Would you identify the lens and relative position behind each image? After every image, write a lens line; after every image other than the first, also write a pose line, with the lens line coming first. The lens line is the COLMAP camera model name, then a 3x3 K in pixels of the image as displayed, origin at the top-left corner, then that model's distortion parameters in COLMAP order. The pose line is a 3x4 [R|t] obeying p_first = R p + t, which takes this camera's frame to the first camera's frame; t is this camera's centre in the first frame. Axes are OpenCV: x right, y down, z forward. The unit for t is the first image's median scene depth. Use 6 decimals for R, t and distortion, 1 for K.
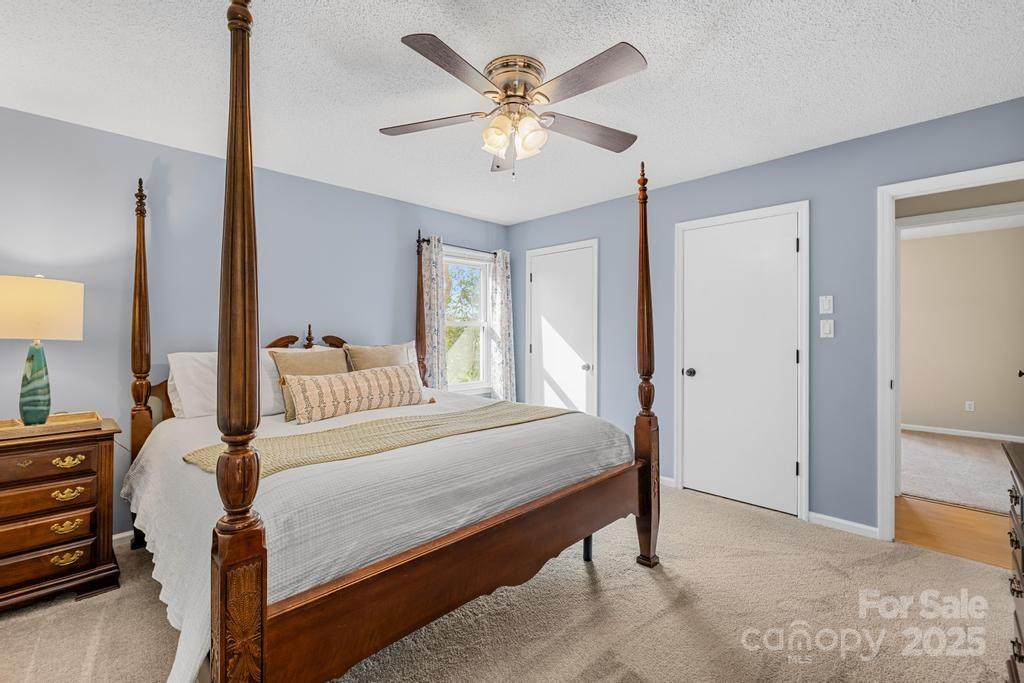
lens RADIAL K [[430.3, 0, 504.6], [0, 430.3, 340.9], [0, 0, 1]] dist [-0.000100, 0.000012]
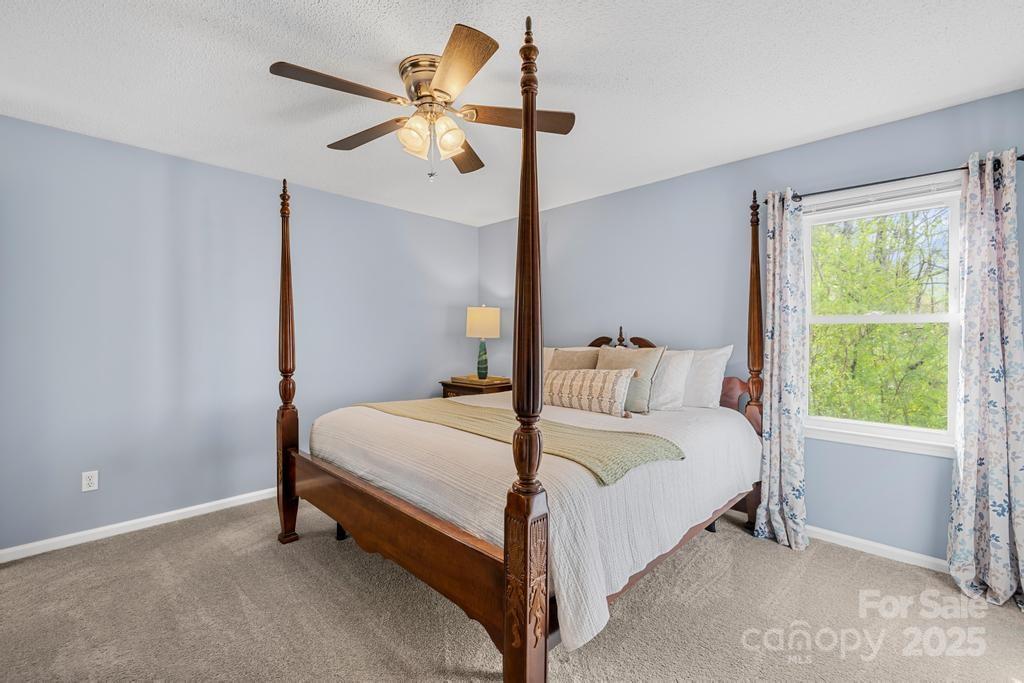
lens RADIAL K [[430.3, 0, 504.6], [0, 430.3, 340.9], [0, 0, 1]] dist [-0.000100, 0.000012]
pose [[0.011371, 0.018297, -0.999768, 0.744497], [-0.019455, 0.999647, 0.018074, -0.018138], [0.999746, 0.019244, 0.011723, 0.819285]]
